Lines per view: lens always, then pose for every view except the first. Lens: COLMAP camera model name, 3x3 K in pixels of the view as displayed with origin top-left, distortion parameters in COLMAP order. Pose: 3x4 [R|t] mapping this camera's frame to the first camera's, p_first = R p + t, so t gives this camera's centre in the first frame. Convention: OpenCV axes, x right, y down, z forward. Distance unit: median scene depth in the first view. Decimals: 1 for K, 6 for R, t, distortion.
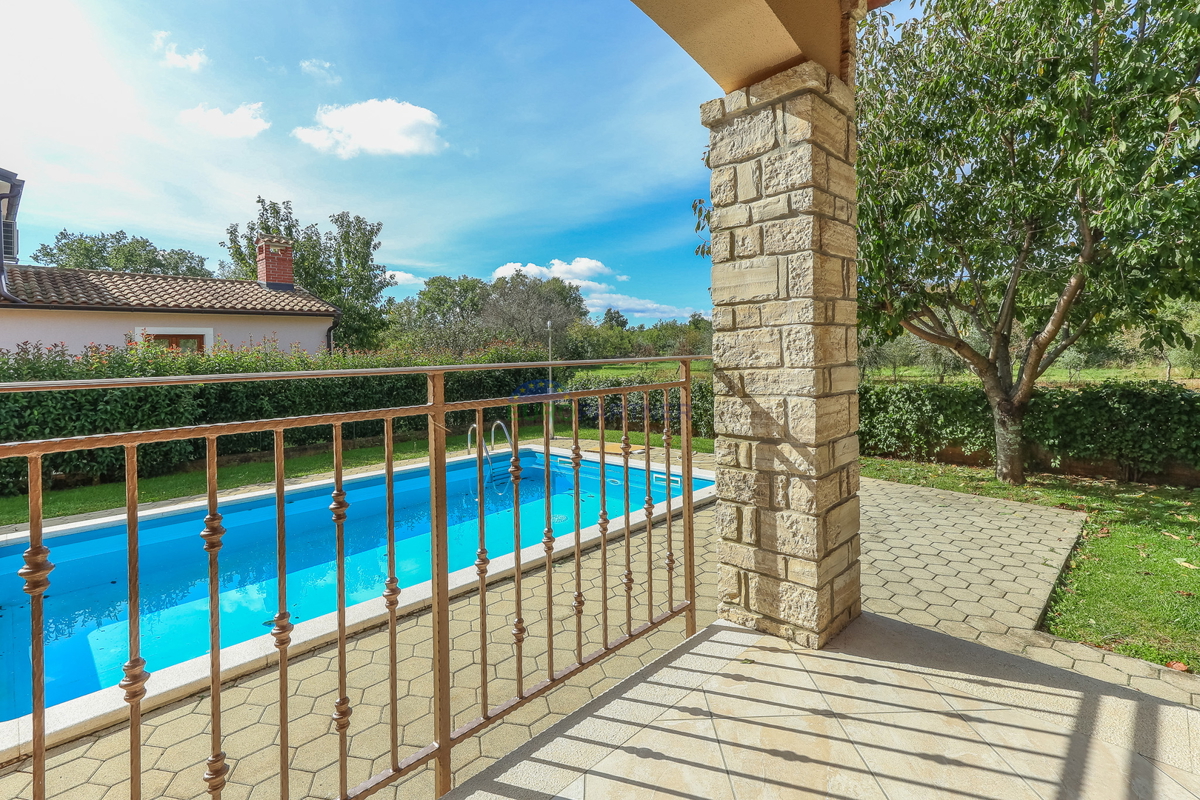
lens RADIAL K [[554.0, 0, 606.5], [0, 554.0, 346.3], [0, 0, 1]] dist [0.012668, 0.000417]
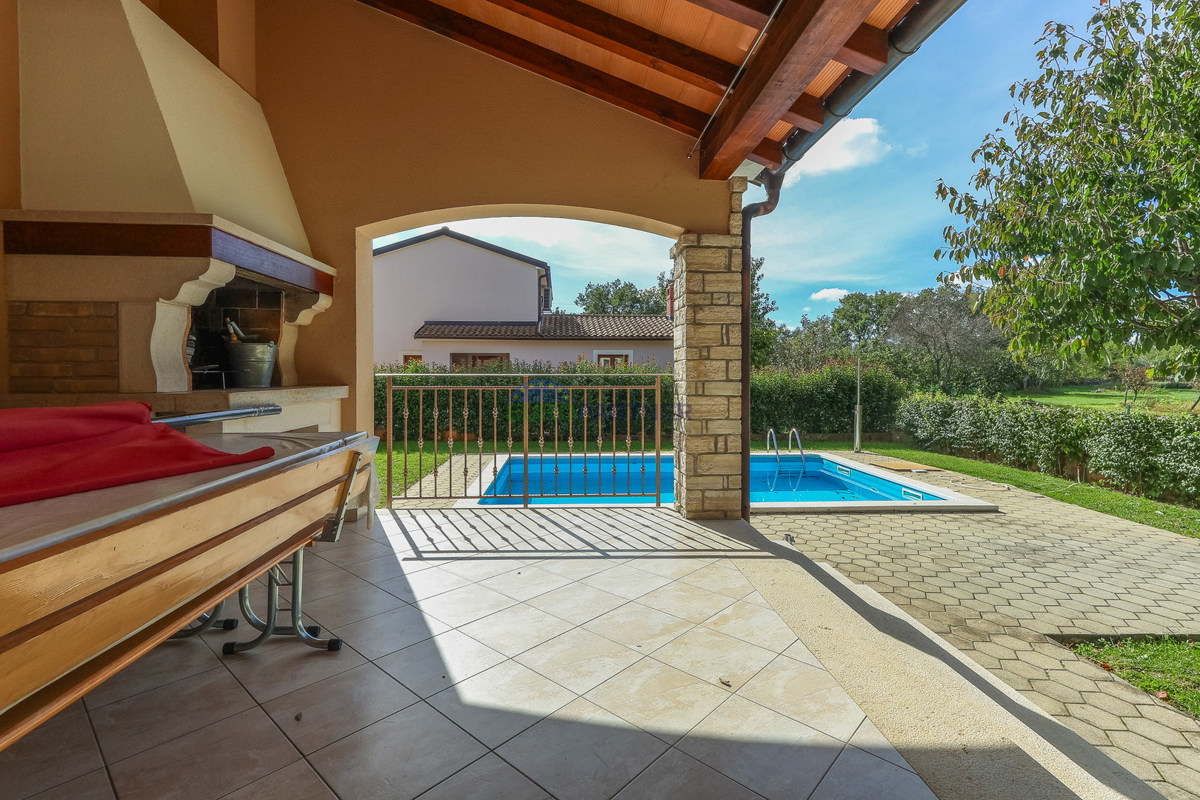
lens RADIAL K [[554.0, 0, 594.9], [0, 554.0, 358.3], [0, 0, 1]] dist [0.012668, 0.000417]
pose [[0.711913, 0.006606, -0.702237, 0.243363], [-0.012288, 0.999920, -0.003051, -0.005412], [0.702160, 0.010802, 0.711937, -0.108519]]
